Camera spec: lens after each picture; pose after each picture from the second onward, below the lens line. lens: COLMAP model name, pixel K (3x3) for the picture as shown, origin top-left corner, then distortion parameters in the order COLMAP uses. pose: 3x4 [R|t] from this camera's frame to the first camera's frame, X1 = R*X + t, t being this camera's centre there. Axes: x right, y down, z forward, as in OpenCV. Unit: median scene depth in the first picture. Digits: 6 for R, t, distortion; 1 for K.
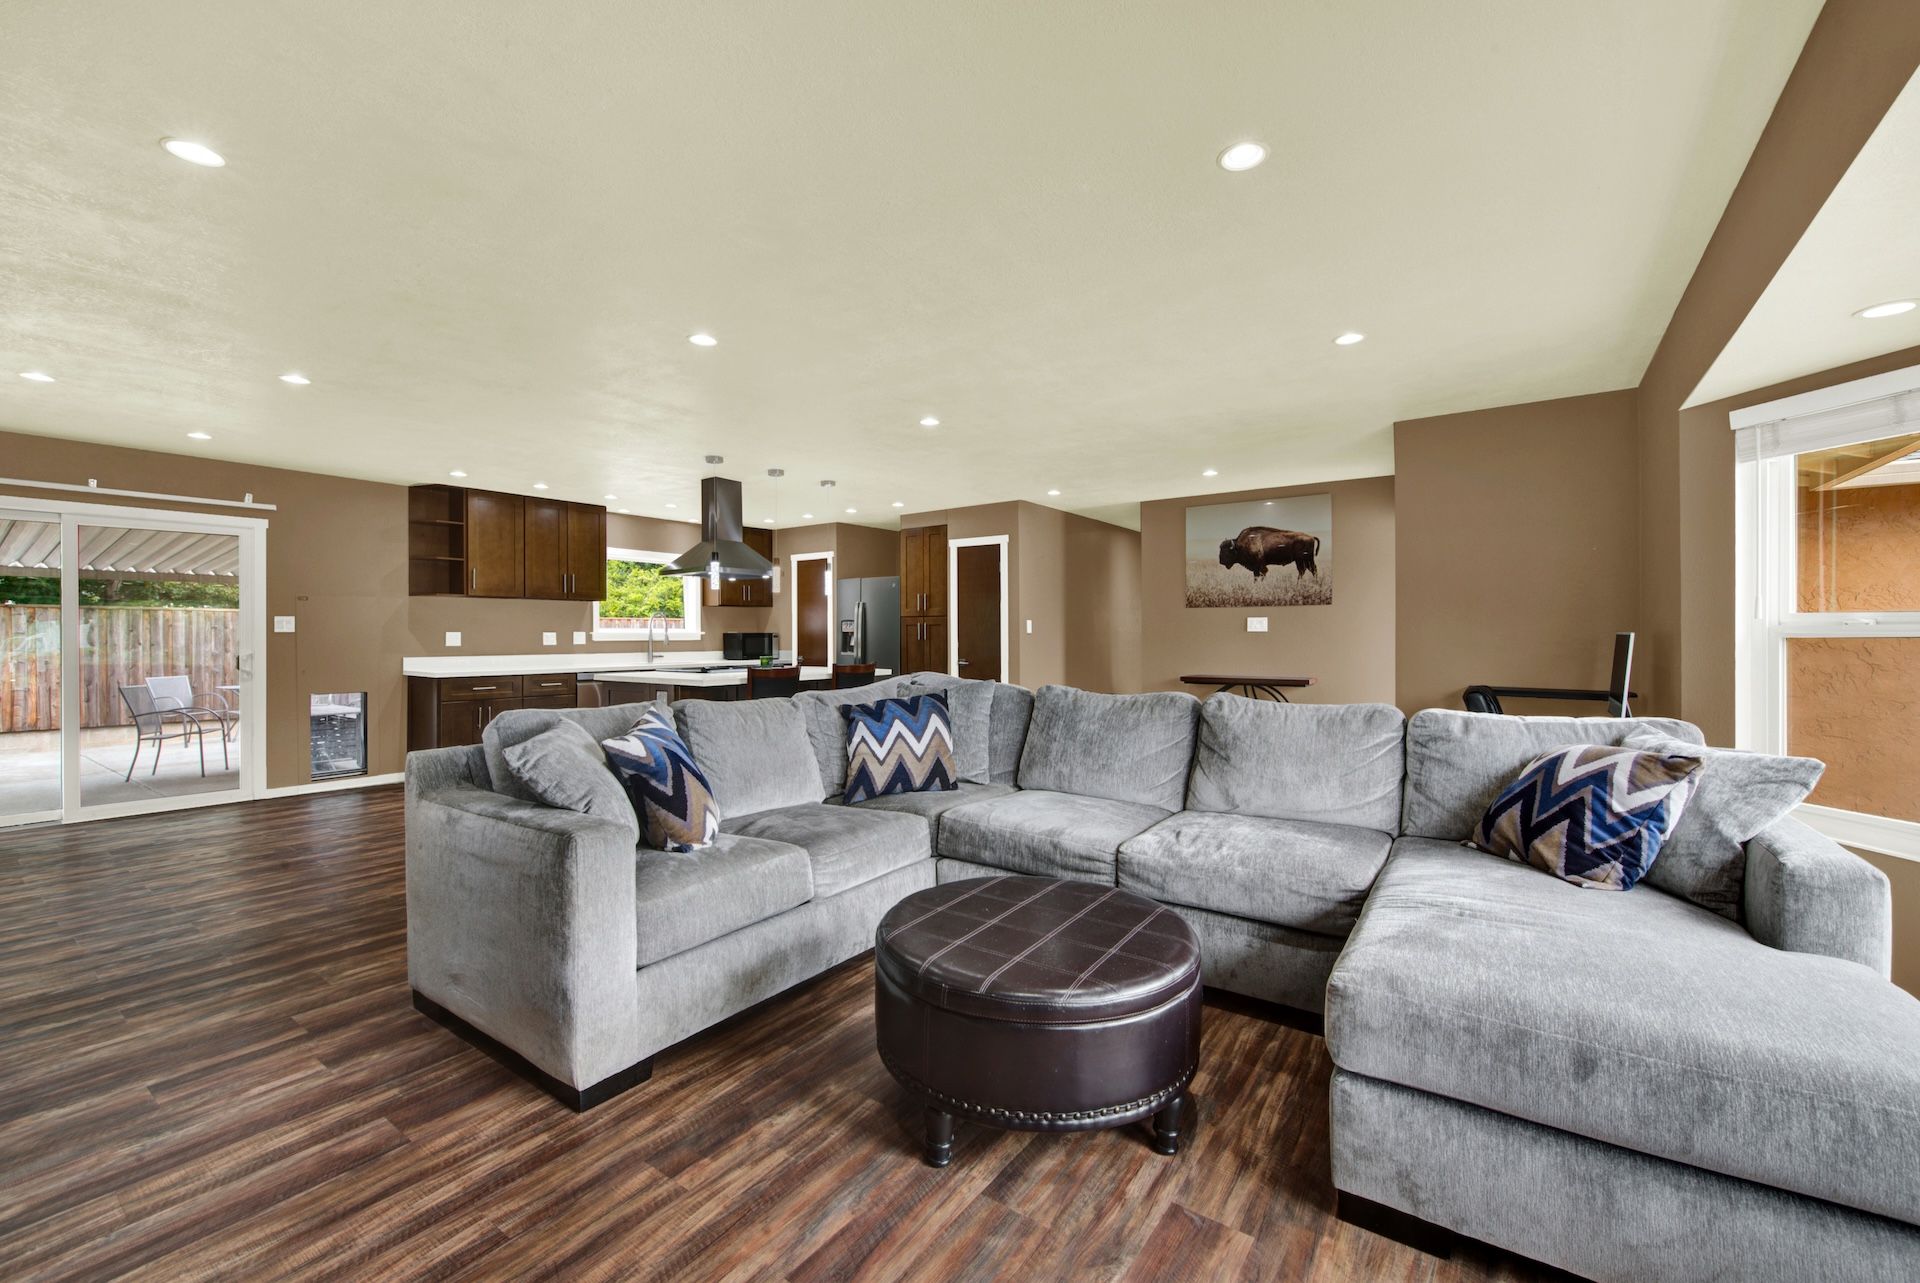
lens RADIAL K [[779.5, 0, 969.4], [0, 779.5, 631.8], [0, 0, 1]] dist [0.004620, -0.002886]
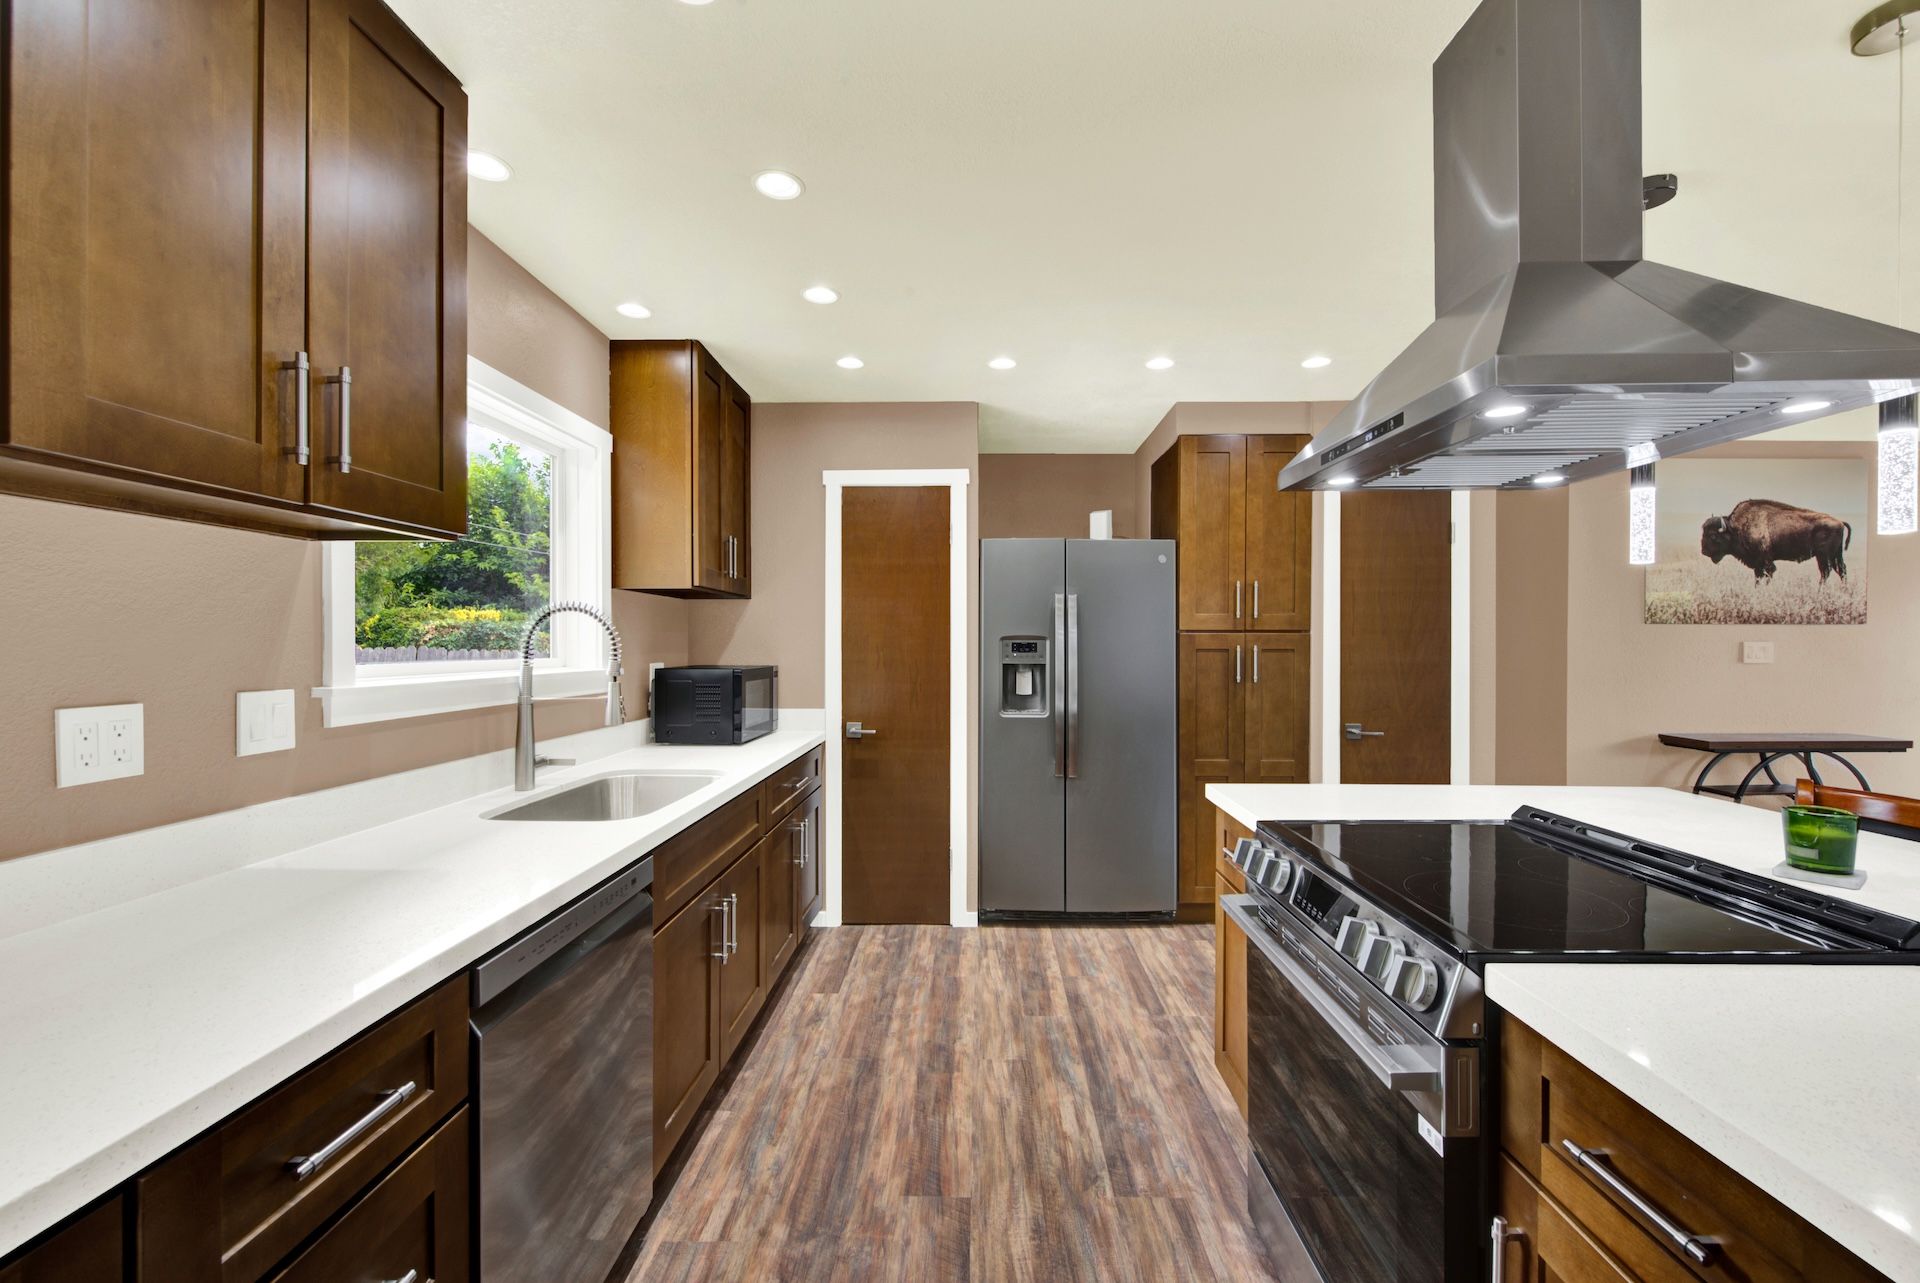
lens RADIAL K [[779.5, 0, 973.0], [0, 779.5, 646.2], [0, 0, 1]] dist [0.004620, -0.002886]
pose [[0.822050, 0.000244, 0.569416, -0.546383], [-0.005555, 0.999956, 0.007591, -0.015961], [-0.569389, -0.009403, 0.822015, 0.866223]]
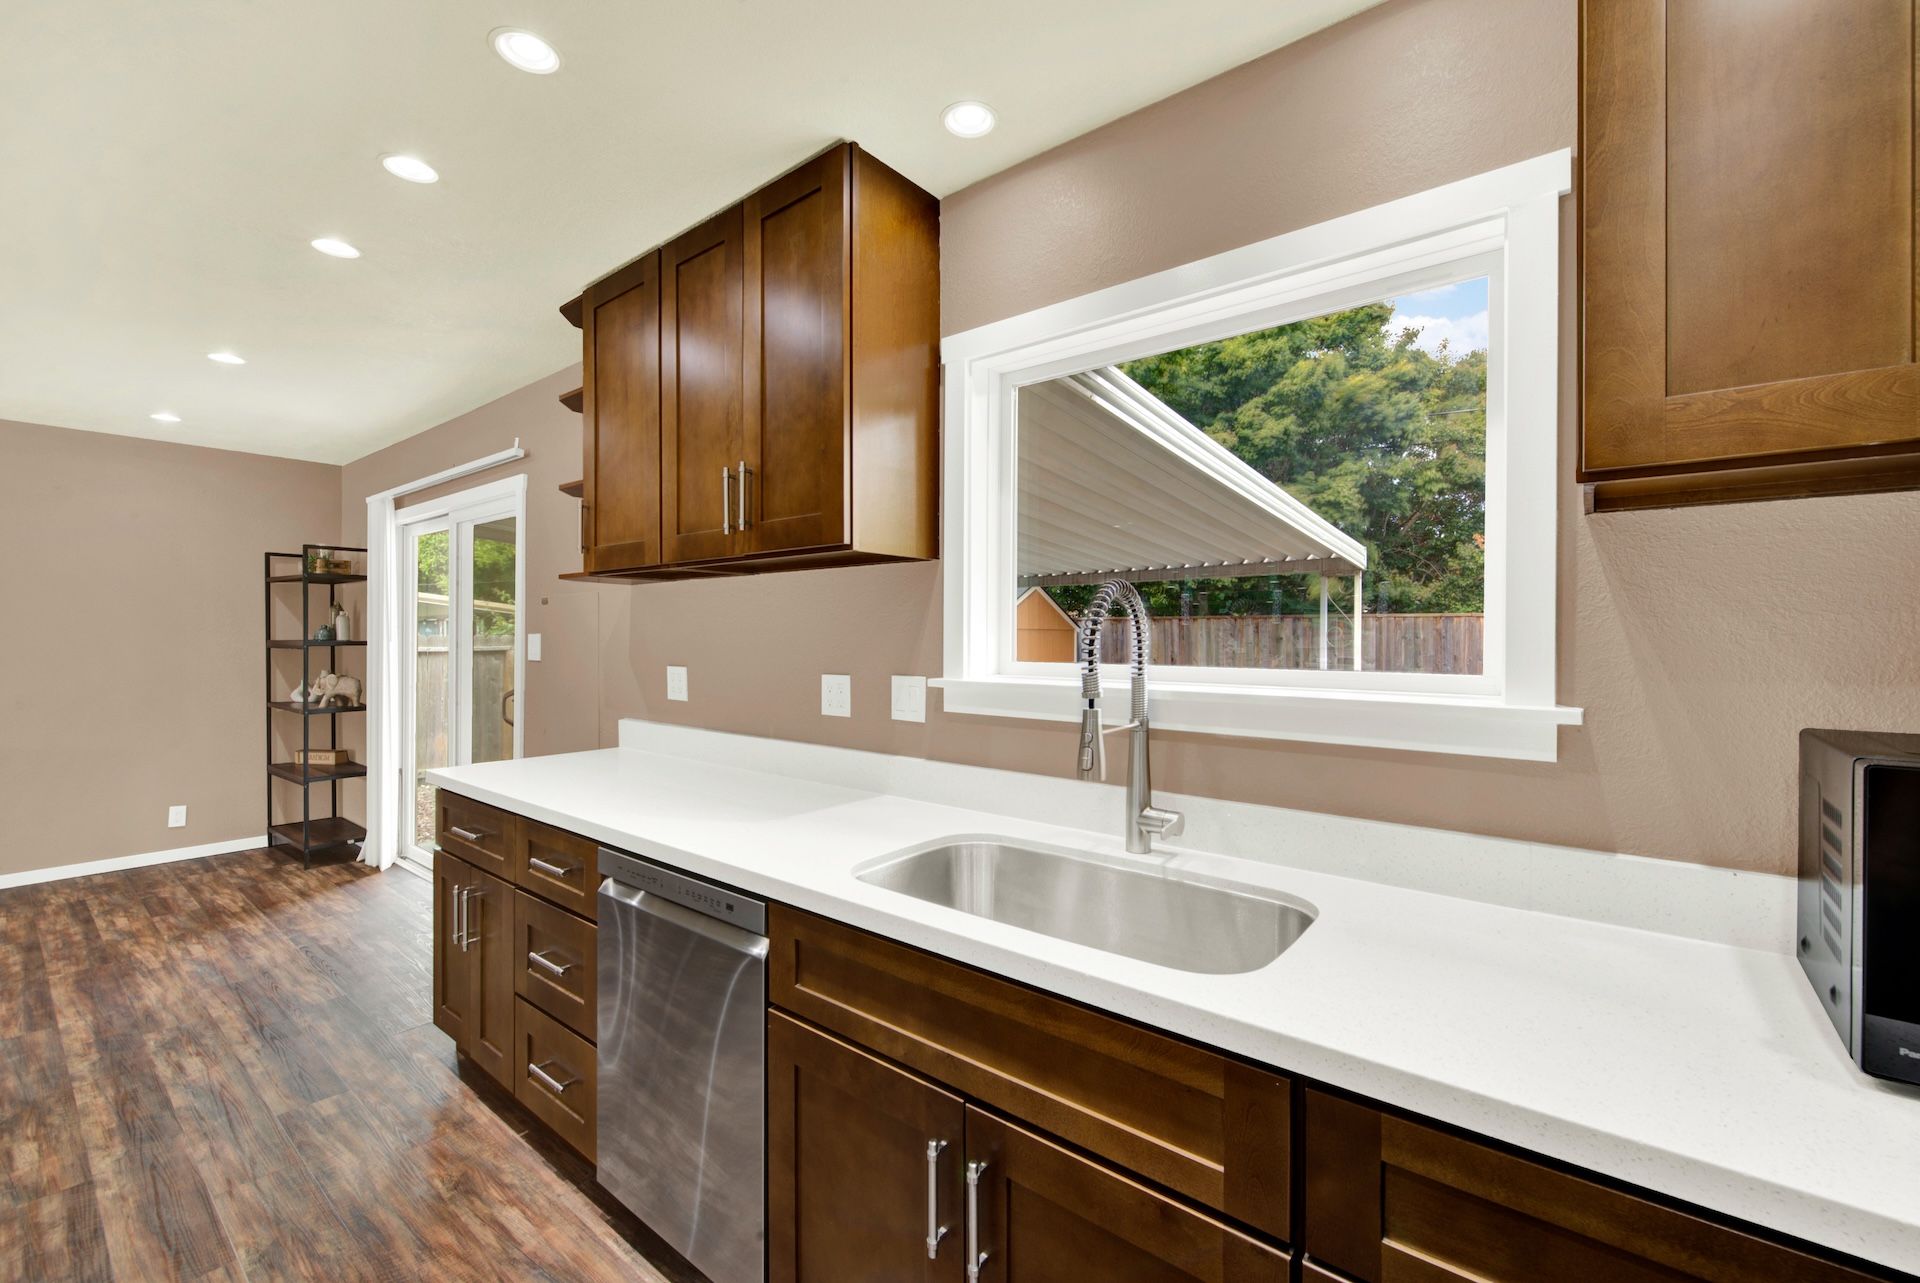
lens RADIAL K [[779.5, 0, 971.7], [0, 779.5, 641.2], [0, 0, 1]] dist [0.004620, -0.002886]
pose [[-0.048399, 0.007716, -0.998798, -0.272096], [0.000698, 0.999970, 0.007691, -0.016374], [0.998828, -0.000325, -0.048403, 1.214046]]
